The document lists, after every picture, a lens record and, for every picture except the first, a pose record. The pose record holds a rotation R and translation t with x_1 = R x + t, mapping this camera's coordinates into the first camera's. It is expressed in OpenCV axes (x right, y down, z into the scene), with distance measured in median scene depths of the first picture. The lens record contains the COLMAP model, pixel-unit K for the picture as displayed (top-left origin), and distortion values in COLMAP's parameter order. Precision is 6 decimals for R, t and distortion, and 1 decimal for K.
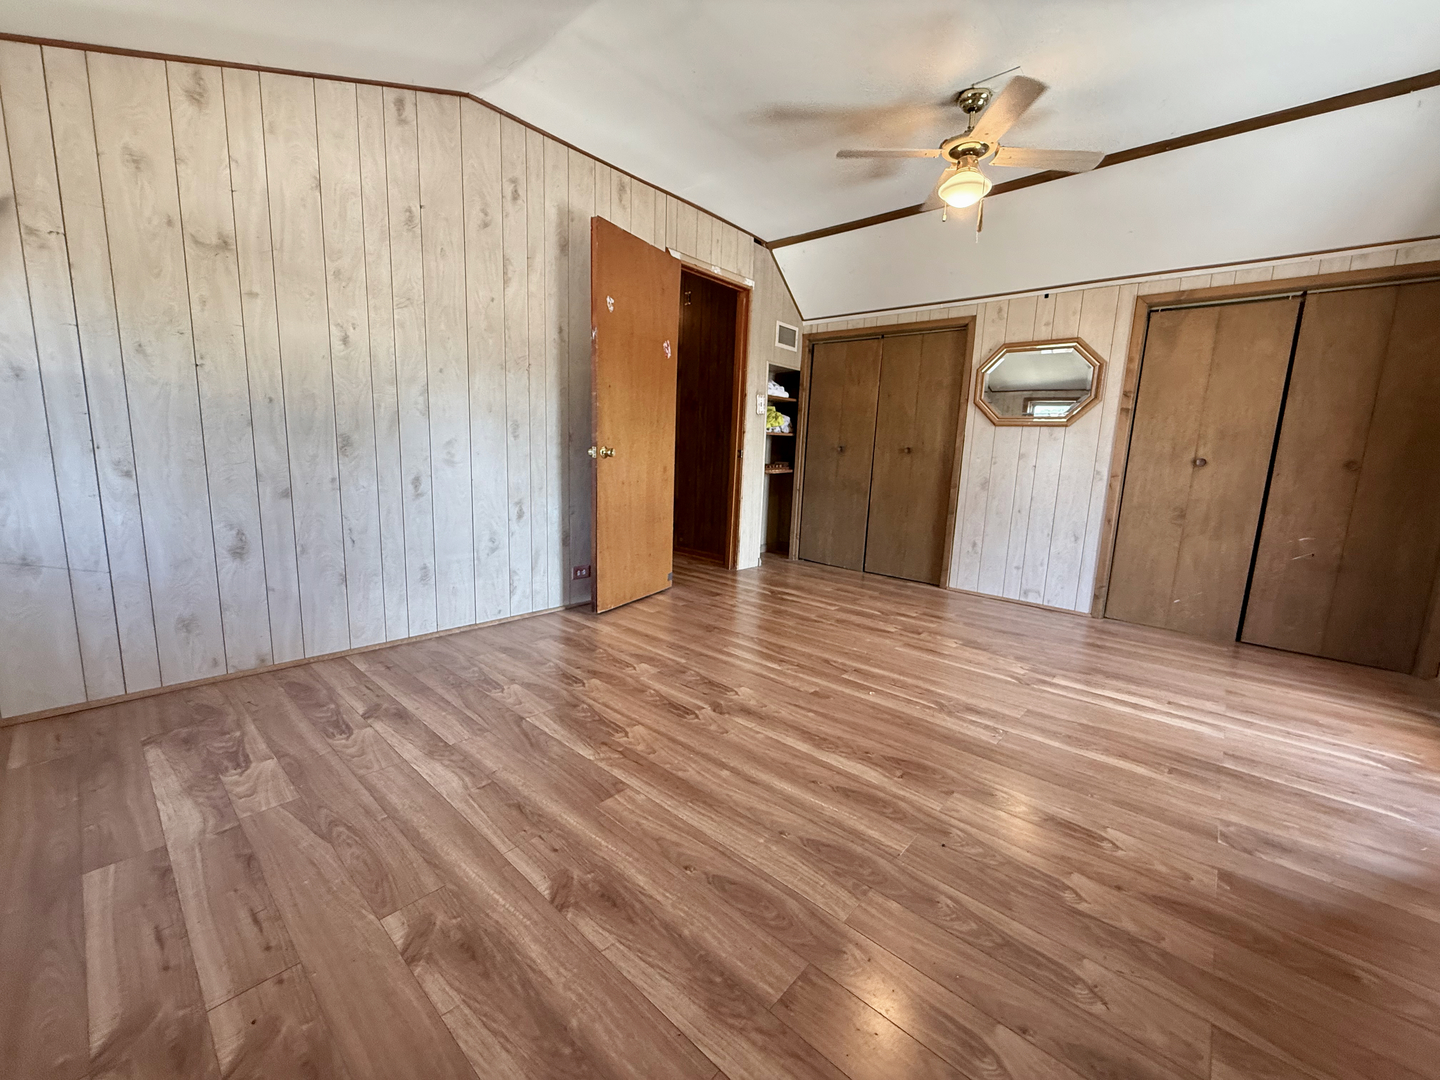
lens RADIAL K [[573.3, 0, 717.7], [0, 573.3, 538.9], [0, 0, 1]] dist [-0.001834, -0.000143]
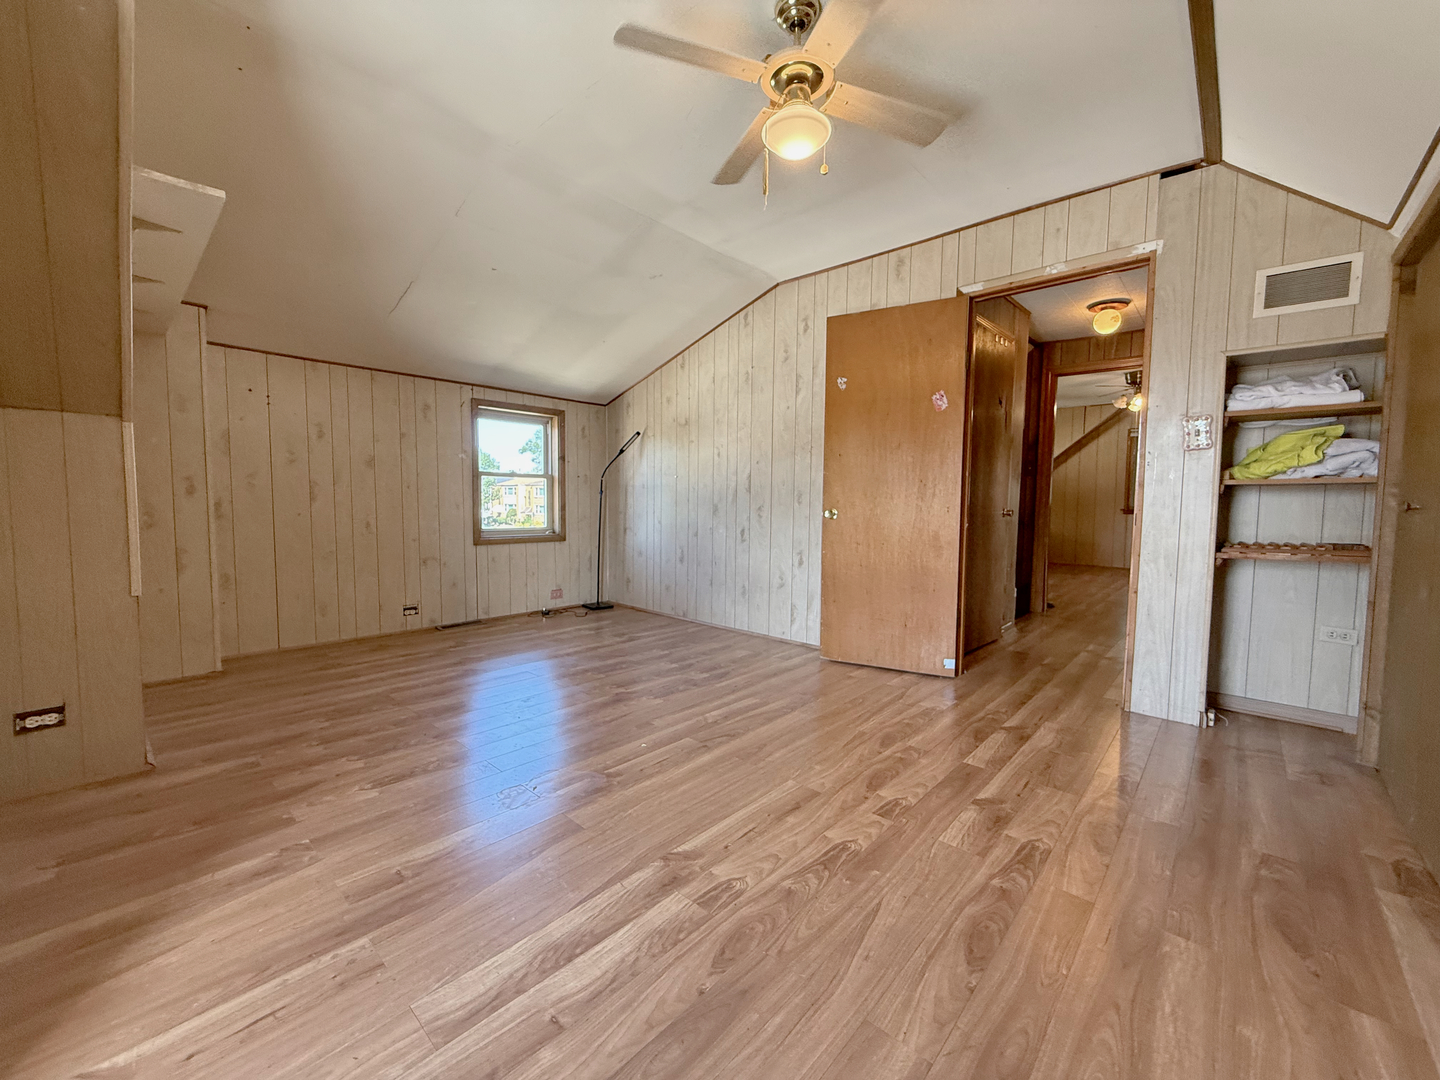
lens RADIAL K [[573.3, 0, 717.7], [0, 573.3, 538.9], [0, 0, 1]] dist [-0.001834, -0.000143]
pose [[-0.009427, 0.024864, -0.999646, 1.229901], [-0.170549, 0.985003, 0.026108, -0.125850], [0.985304, 0.170734, -0.005045, 1.059413]]
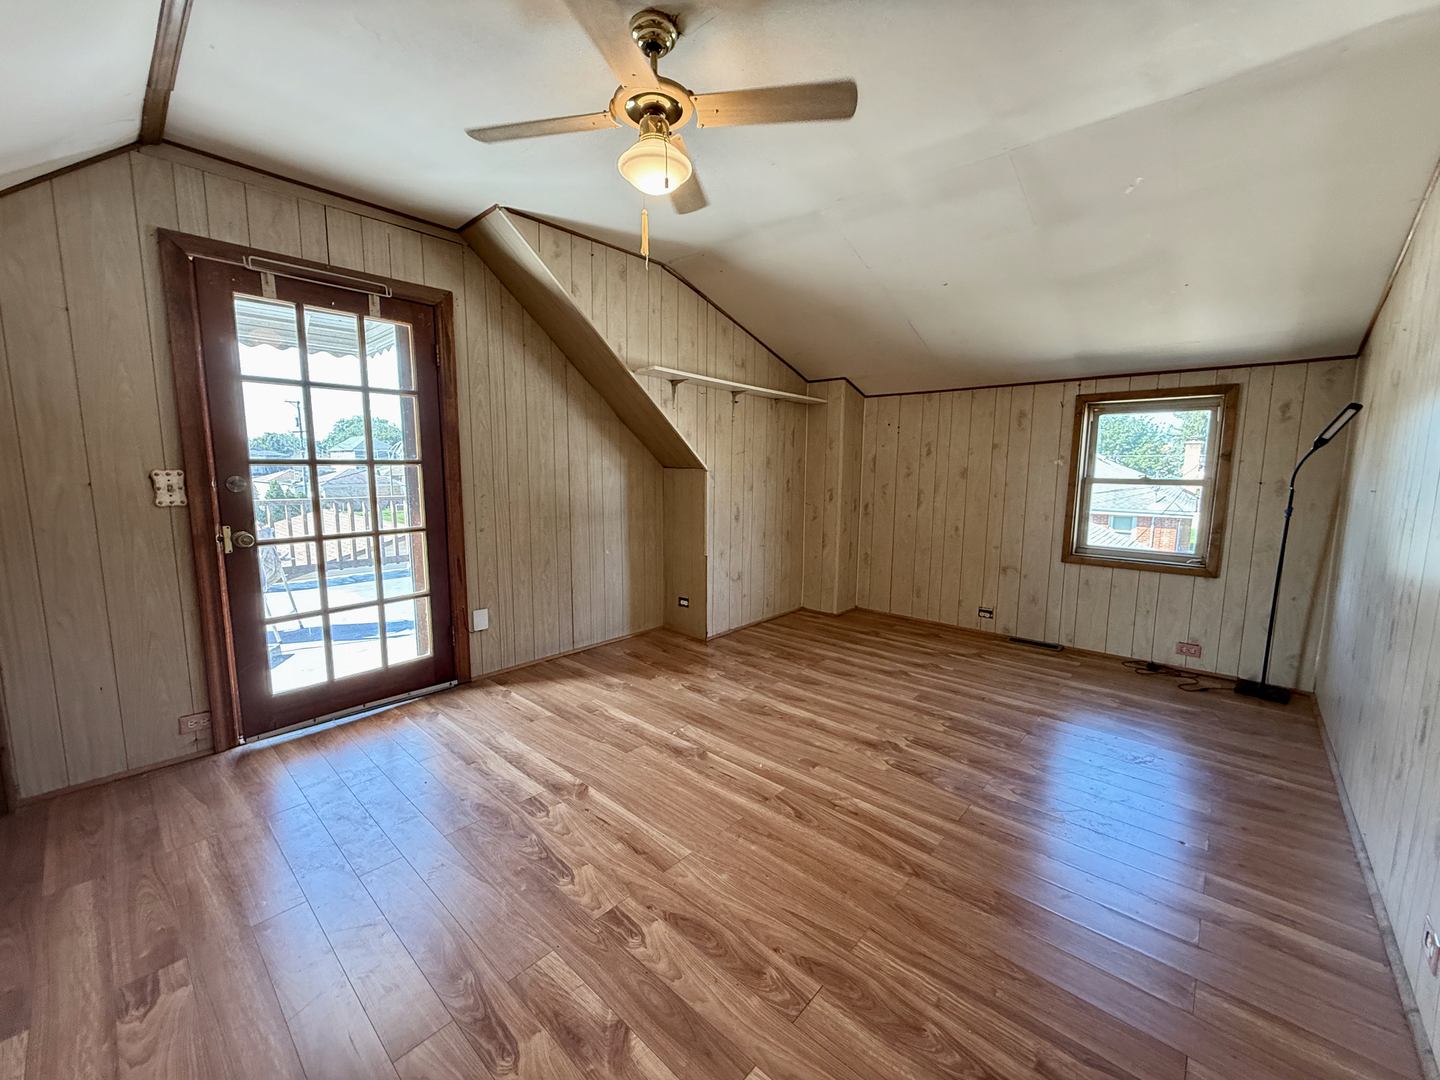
lens RADIAL K [[573.3, 0, 717.7], [0, 573.3, 538.9], [0, 0, 1]] dist [-0.001834, -0.000143]
pose [[-0.998925, -0.046366, -0.000073, 0.362384], [-0.044486, 0.957984, 0.283350, -0.416385], [-0.013068, 0.283049, -0.959017, 1.871090]]
